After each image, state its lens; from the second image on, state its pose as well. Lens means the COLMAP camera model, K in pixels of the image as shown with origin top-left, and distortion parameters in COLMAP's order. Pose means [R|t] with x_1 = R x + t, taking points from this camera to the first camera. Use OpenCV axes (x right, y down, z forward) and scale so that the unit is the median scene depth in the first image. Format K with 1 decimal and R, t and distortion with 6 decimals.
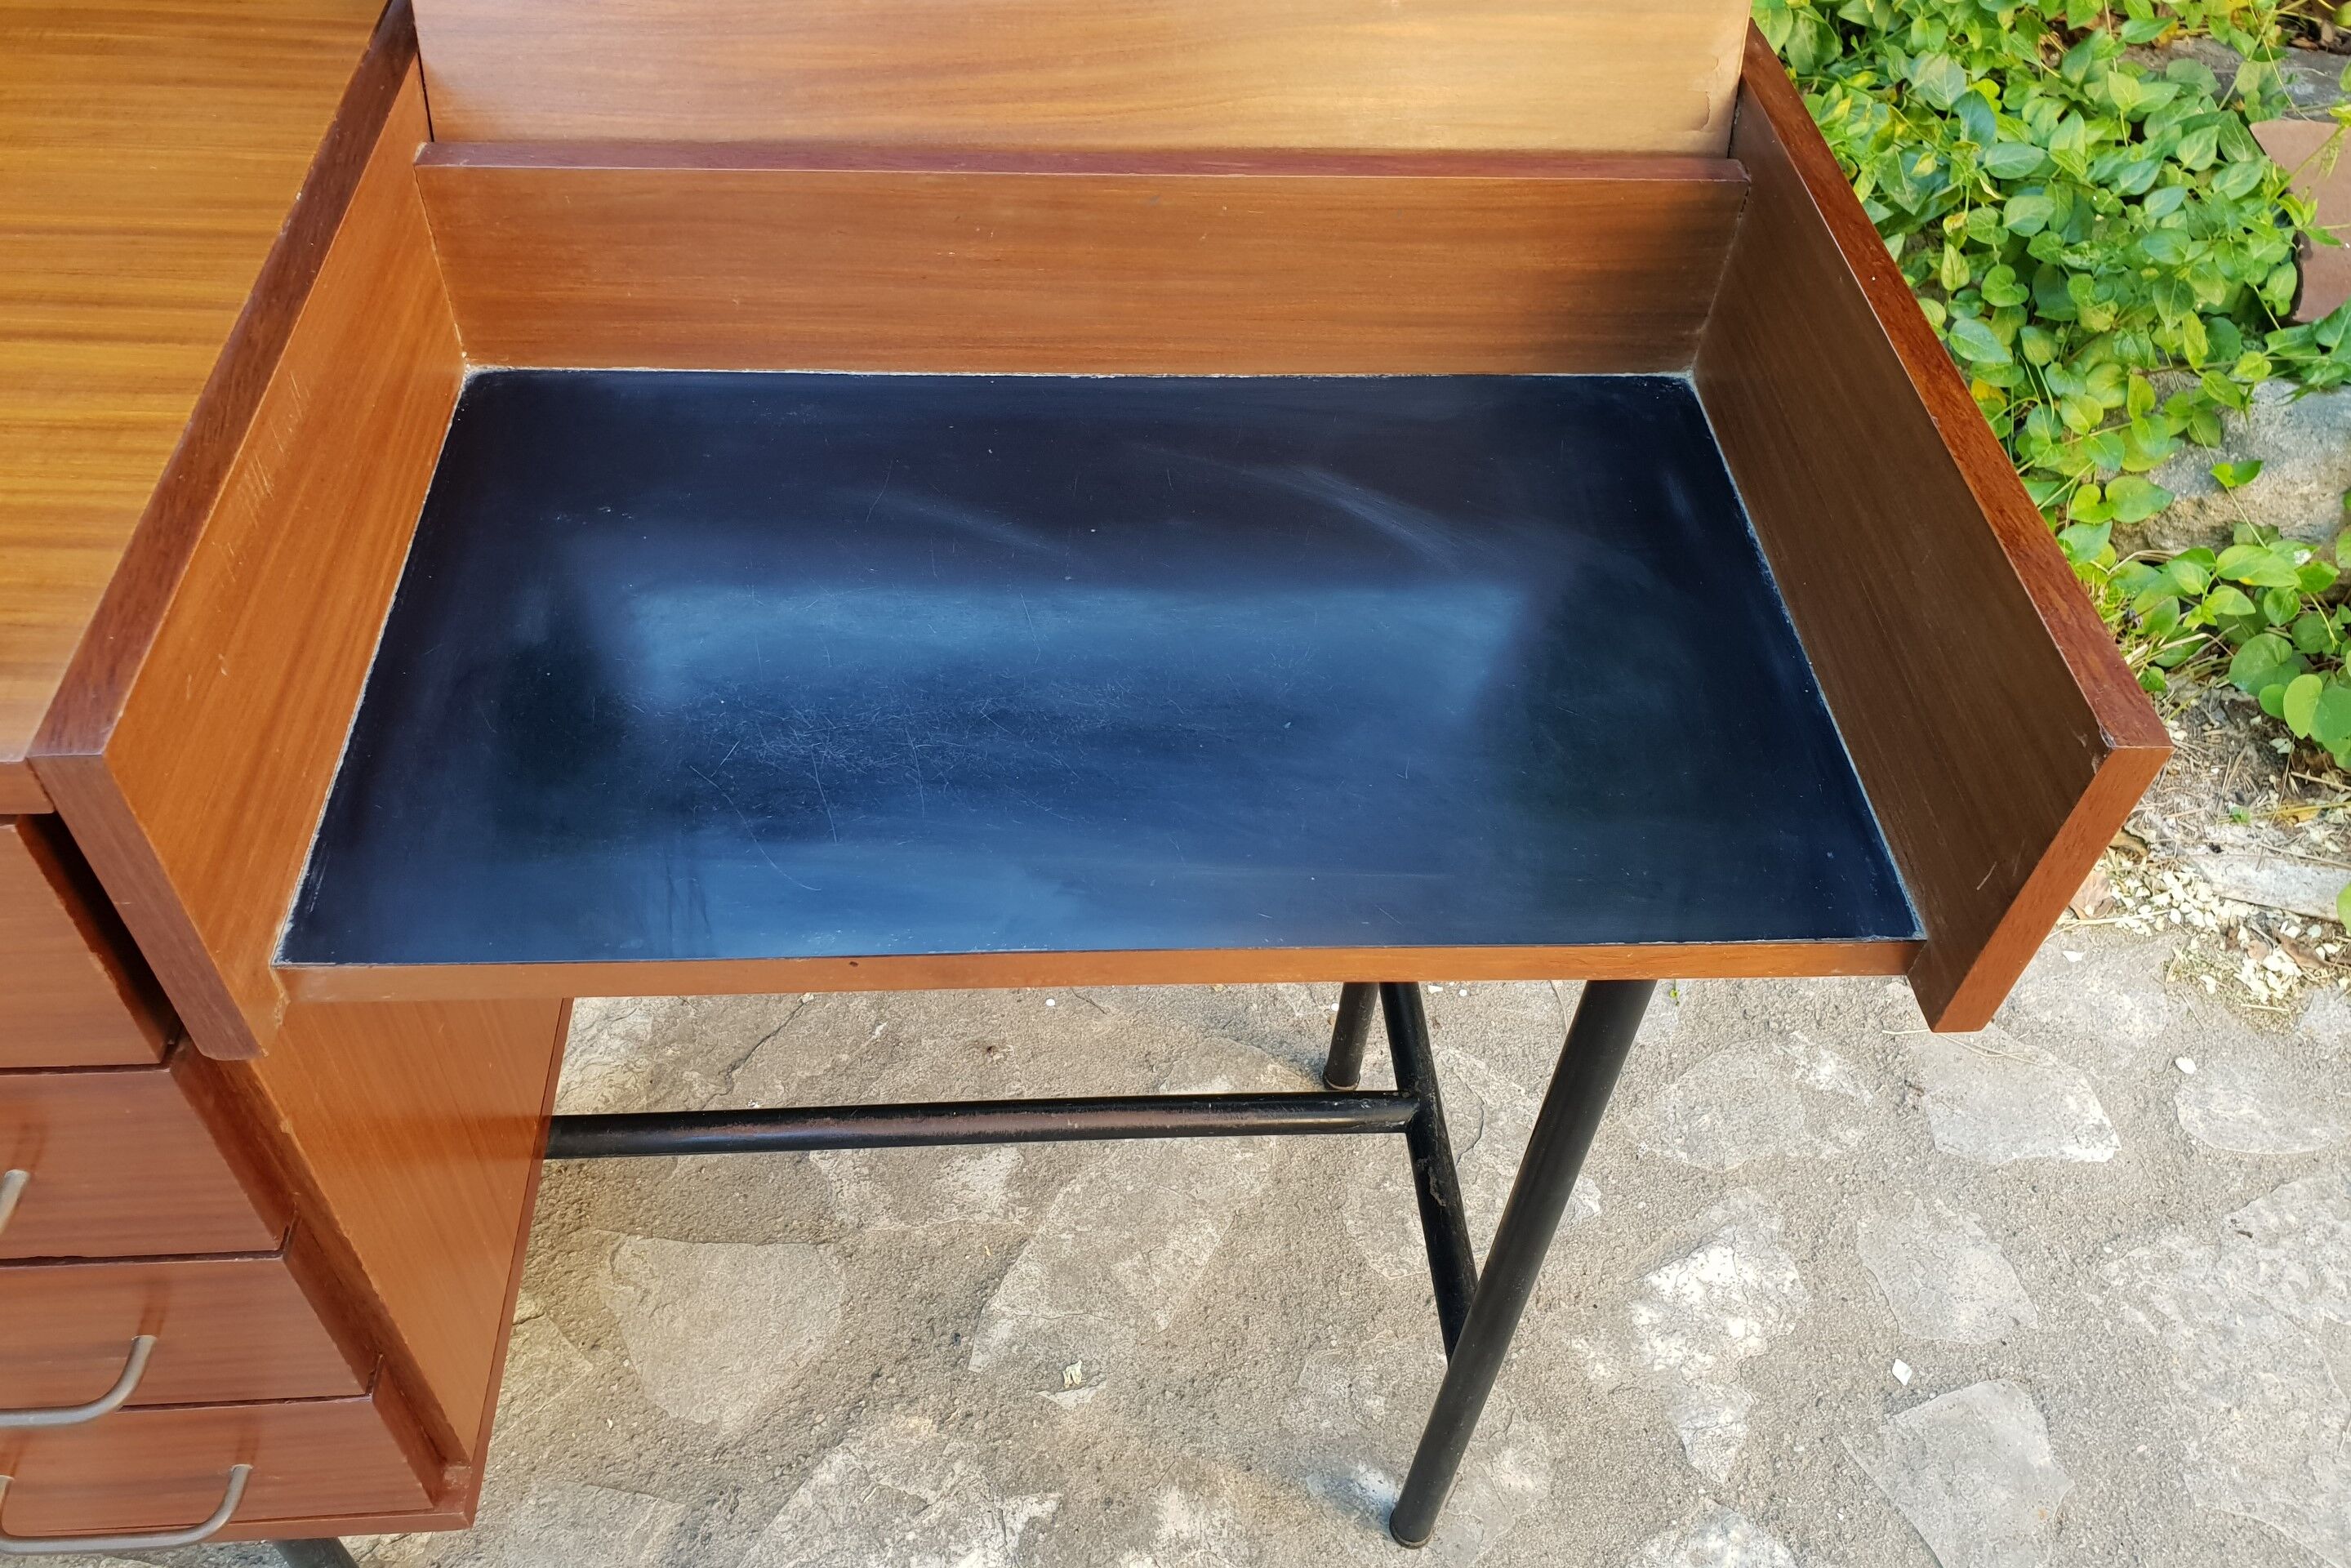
lens RADIAL K [[1860.5, 0, 1141.7], [0, 1860.5, 746.7], [0, 0, 1]] dist [-0.009673, 0.065597]
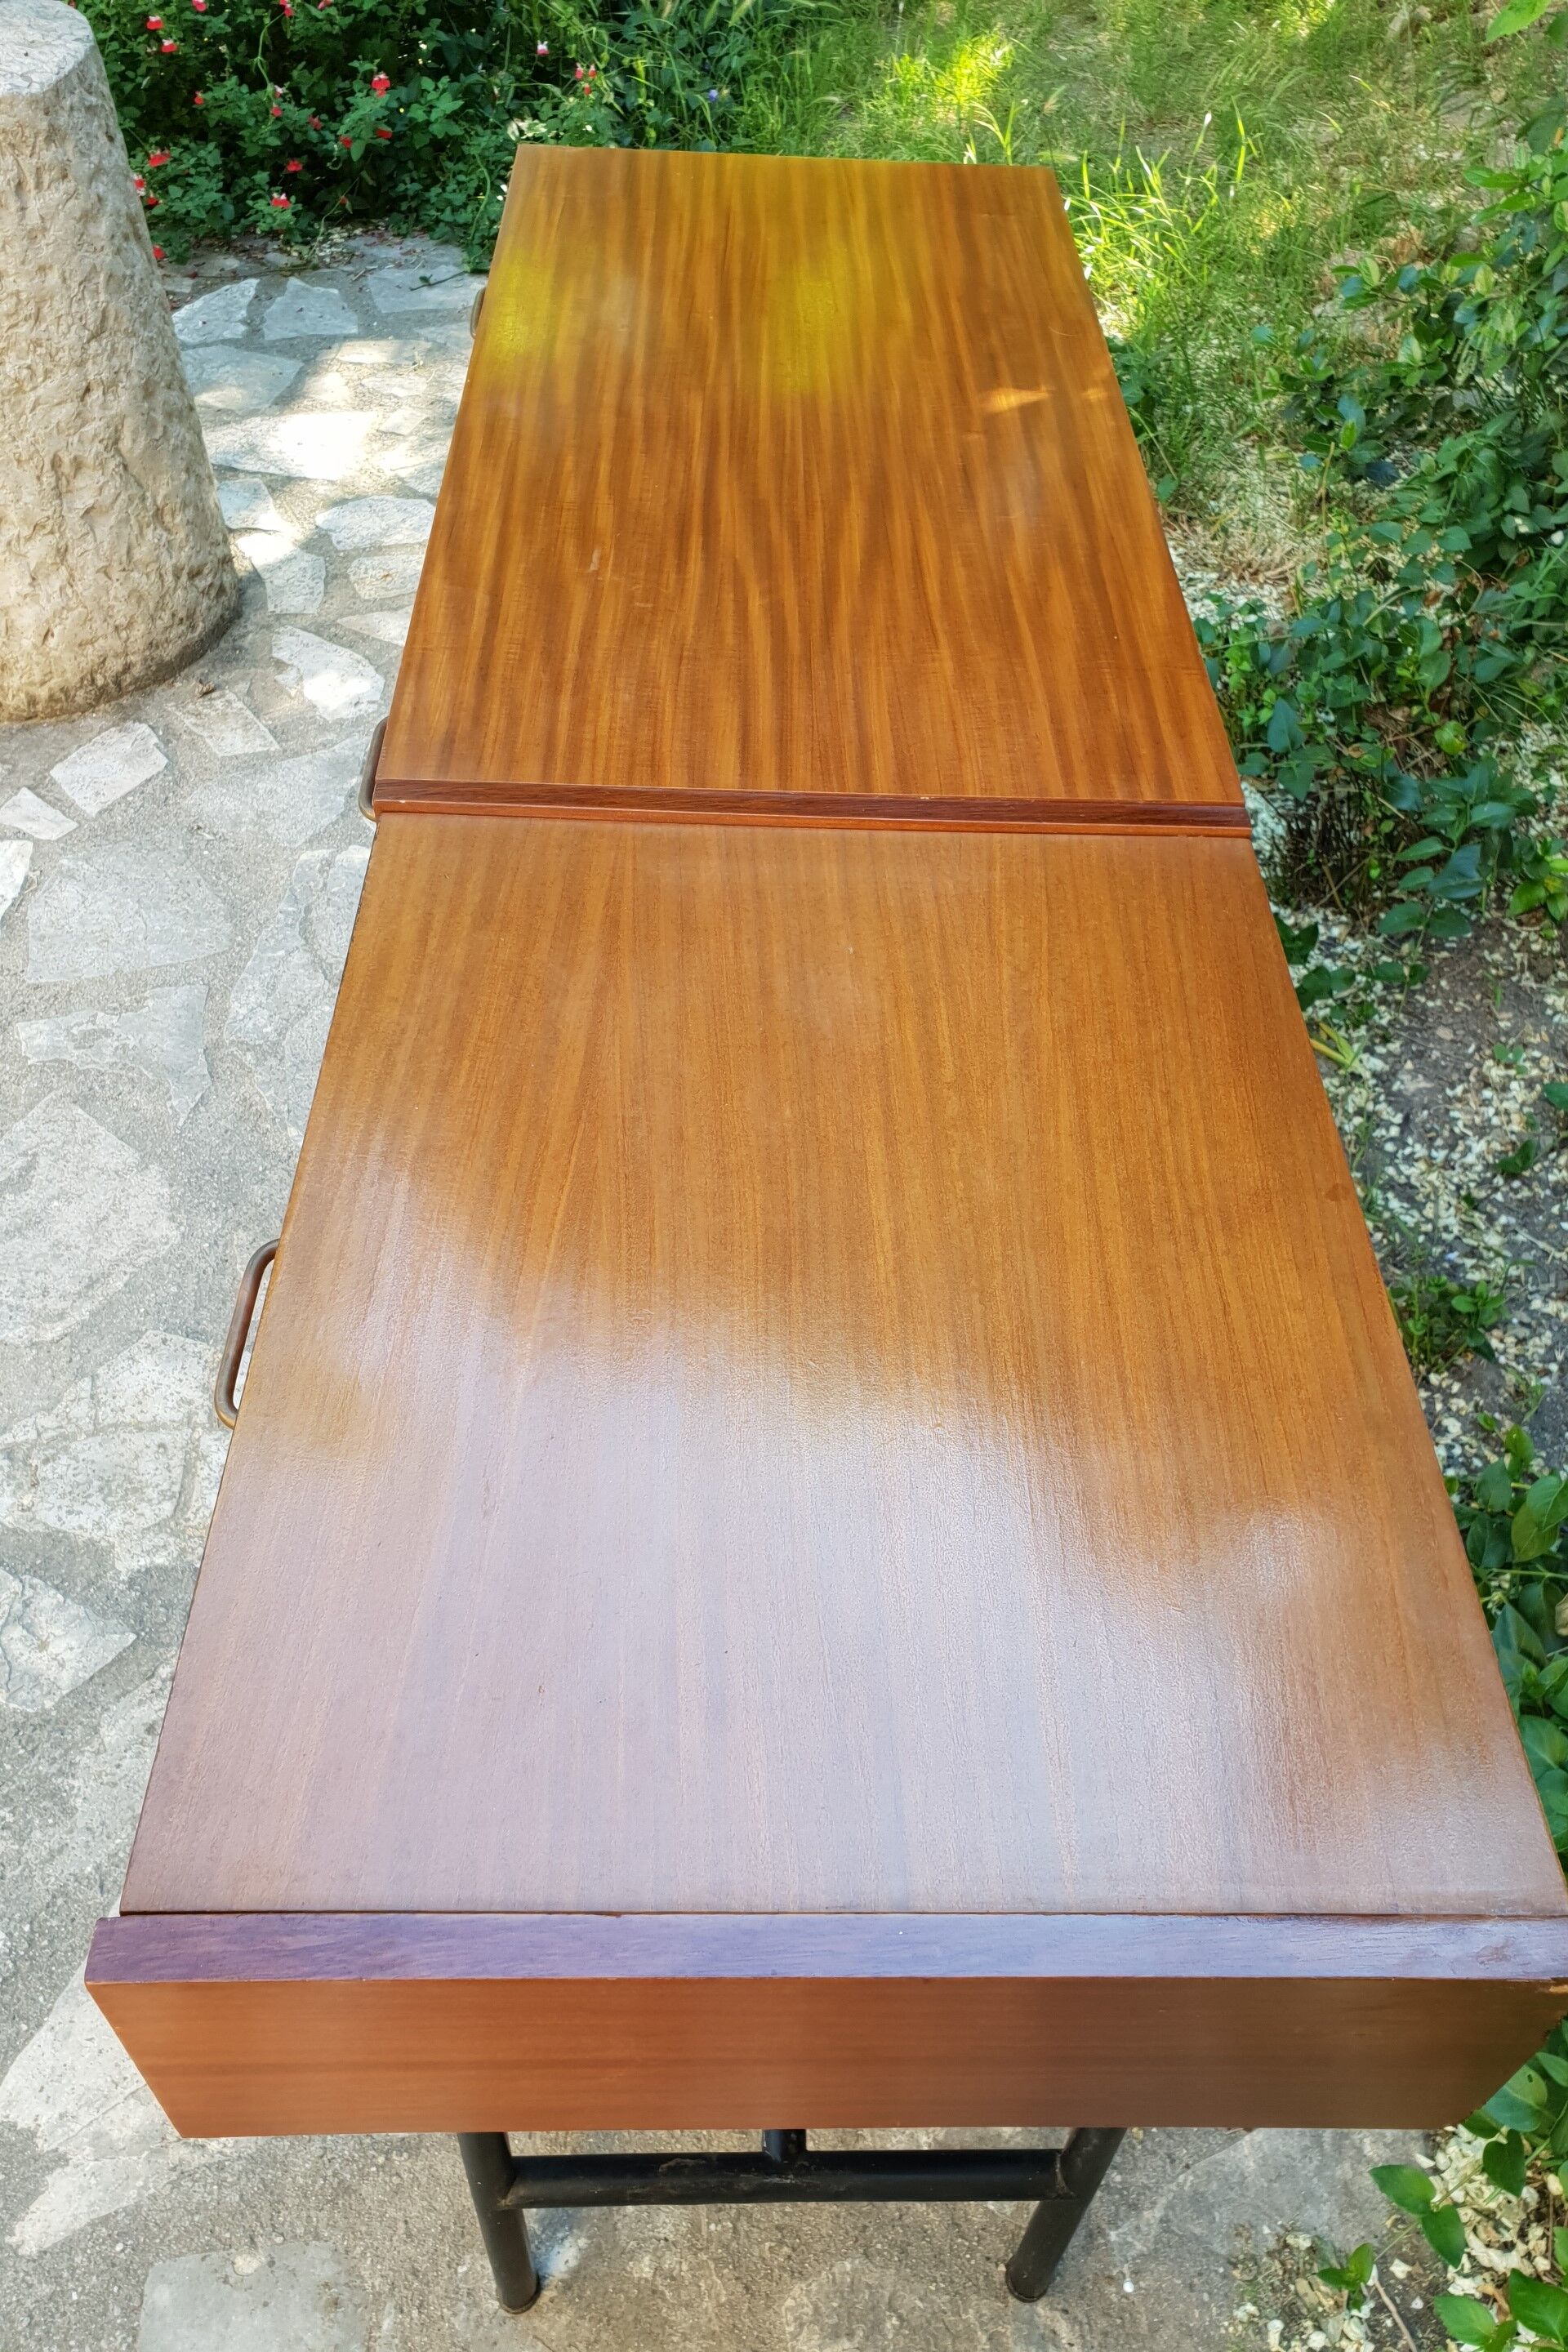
lens RADIAL K [[1816.6, 0, 811.0], [0, 1816.6, 1178.5], [0, 0, 1]] dist [-0.009412, 0.054696]
pose [[-0.026807, 0.697255, -0.716322, 0.421832], [-0.772157, 0.440653, 0.457820, -0.417720], [0.634866, 0.565385, 0.526578, 0.229341]]
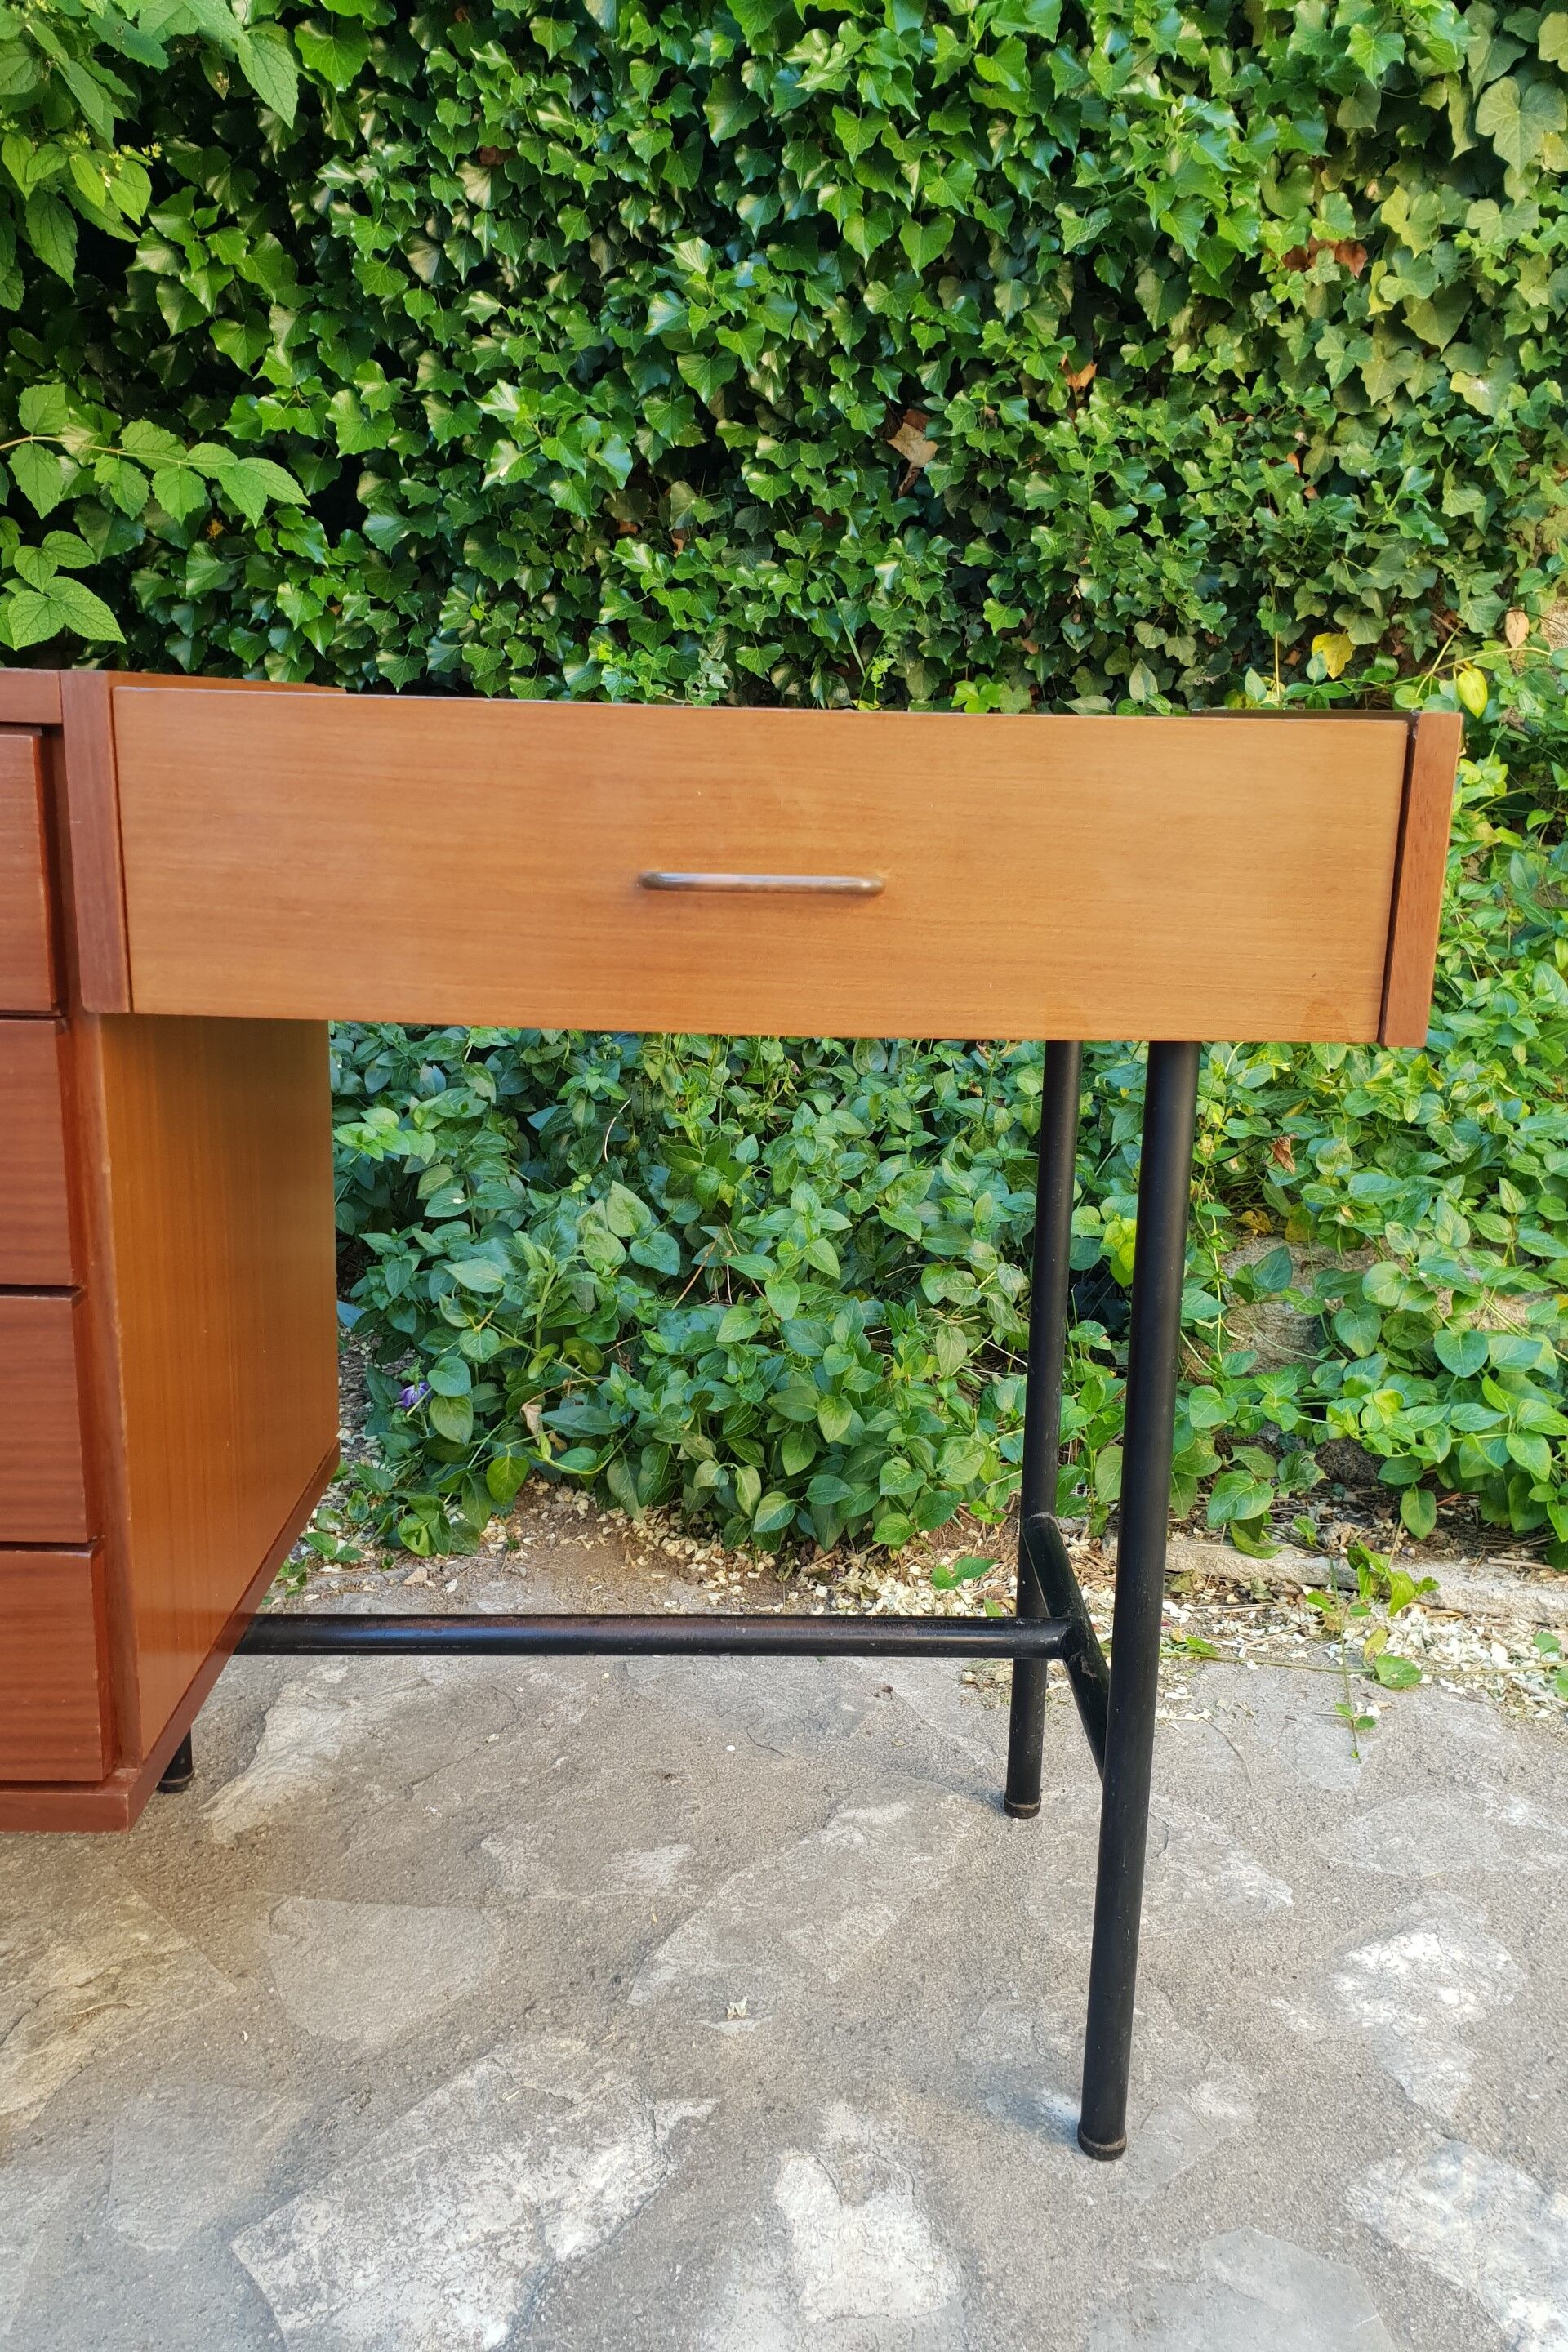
lens RADIAL K [[1837.5, 0, 804.8], [0, 1837.5, 1155.0], [0, 0, 1]] dist [0.025583, 0.009854]
pose [[0.999258, -0.008731, -0.037507, 0.037337], [-0.013597, 0.831247, -0.555737, 0.512018], [0.036030, 0.555834, 0.830512, -0.019646]]
